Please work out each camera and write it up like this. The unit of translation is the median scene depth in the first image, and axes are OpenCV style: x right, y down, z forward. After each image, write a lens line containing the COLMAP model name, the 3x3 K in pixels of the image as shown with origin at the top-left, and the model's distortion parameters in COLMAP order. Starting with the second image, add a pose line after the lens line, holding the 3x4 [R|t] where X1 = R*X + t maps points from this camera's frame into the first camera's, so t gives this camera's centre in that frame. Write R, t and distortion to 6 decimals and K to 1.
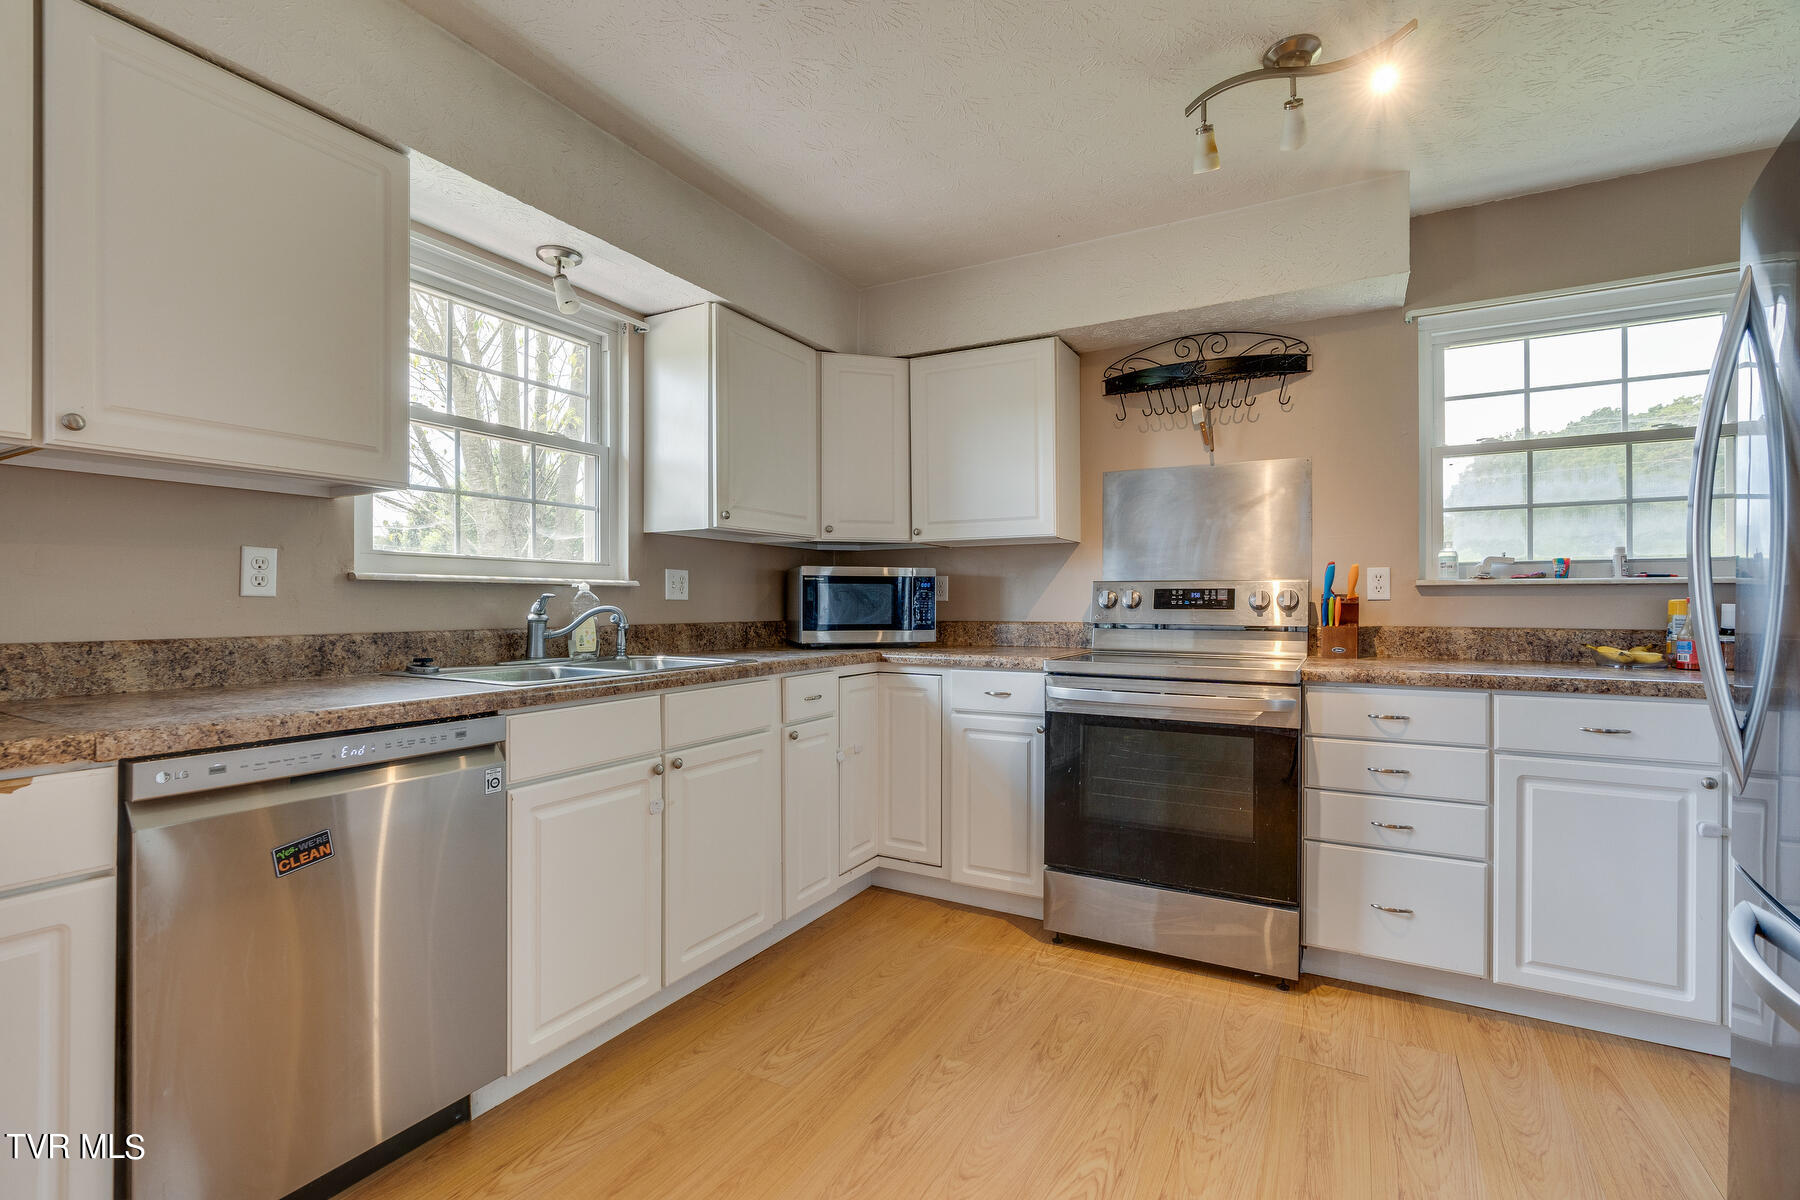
lens RADIAL K [[816.6, 0, 901.0], [0, 816.6, 605.4], [0, 0, 1]] dist [-0.010637, 0.000321]
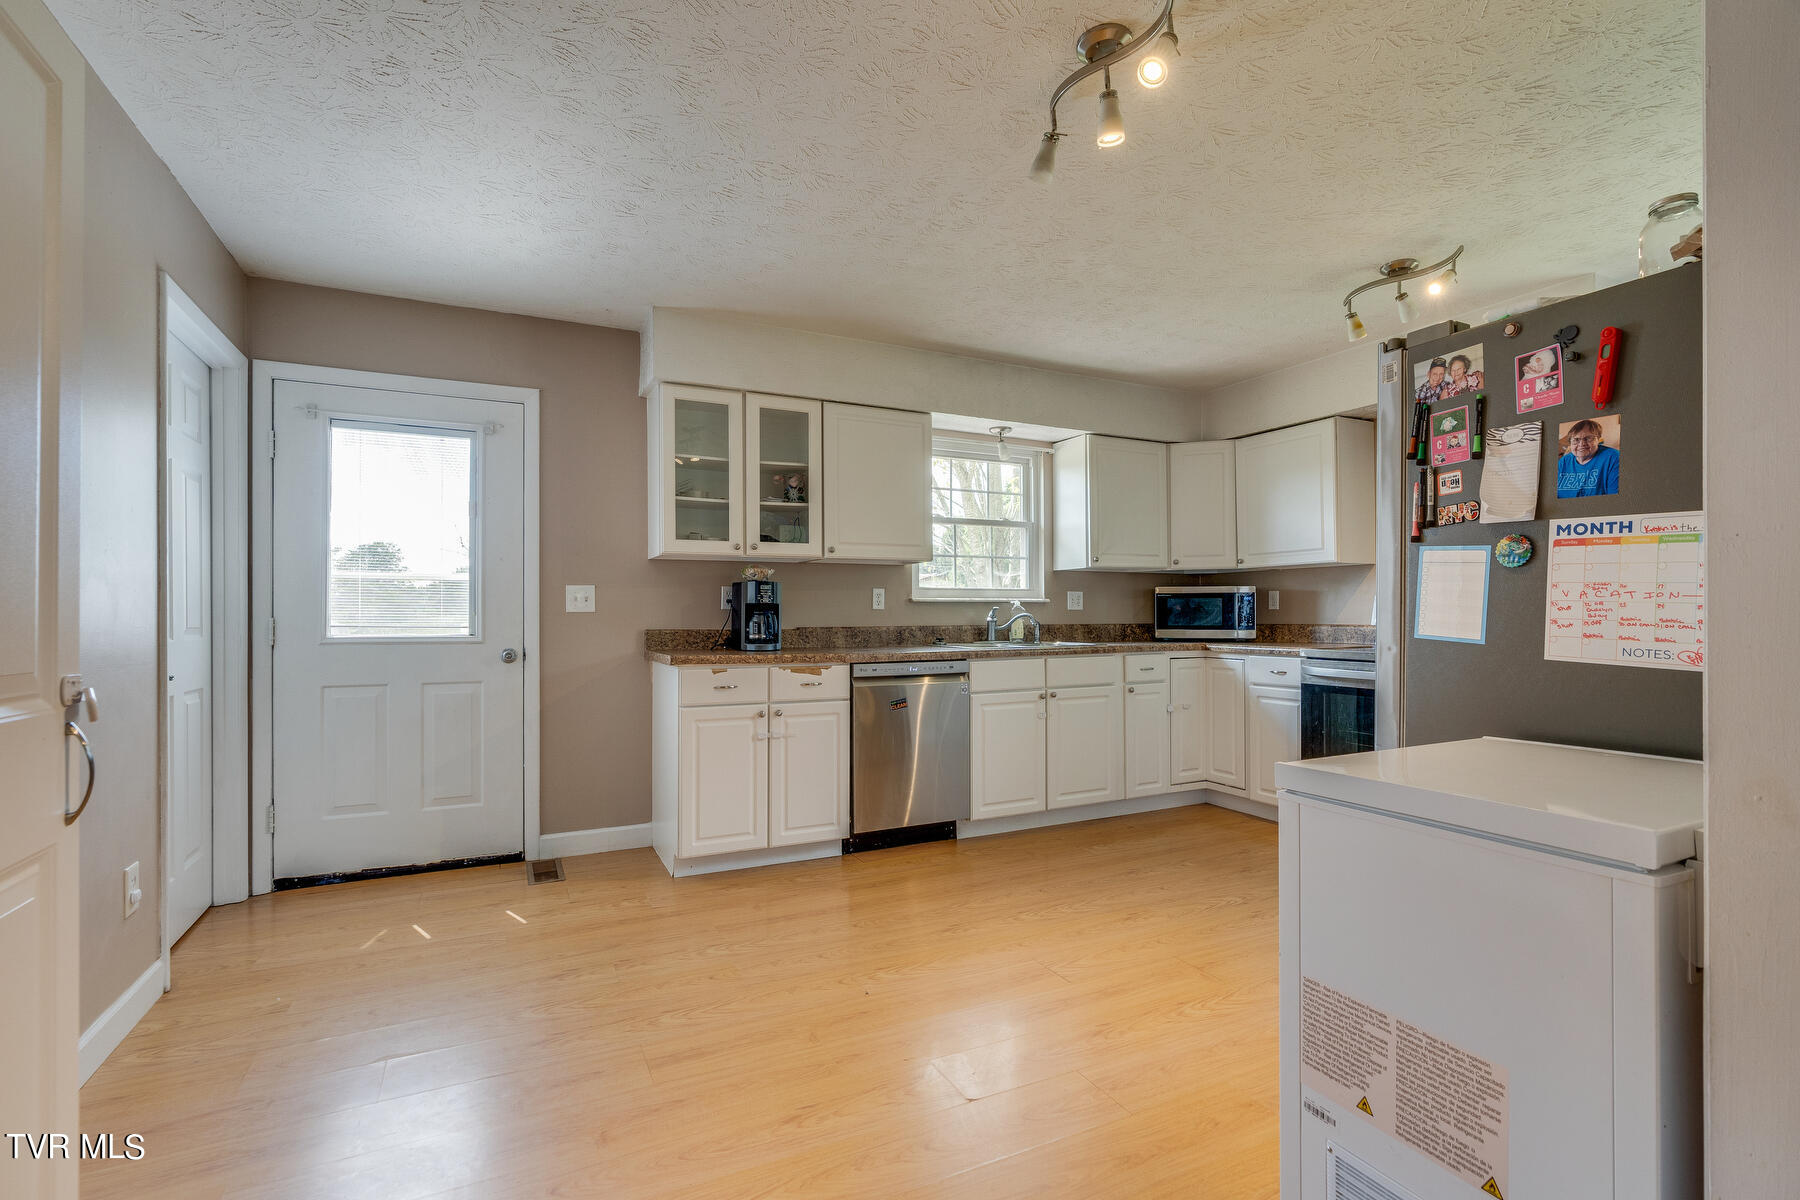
lens RADIAL K [[816.6, 0, 901.0], [0, 816.6, 605.4], [0, 0, 1]] dist [-0.010637, 0.000321]
pose [[0.827174, -0.010388, -0.561851, 0.409725], [0.002979, 0.999896, -0.014101, 0.007226], [0.561939, 0.009990, 0.827119, -0.637711]]
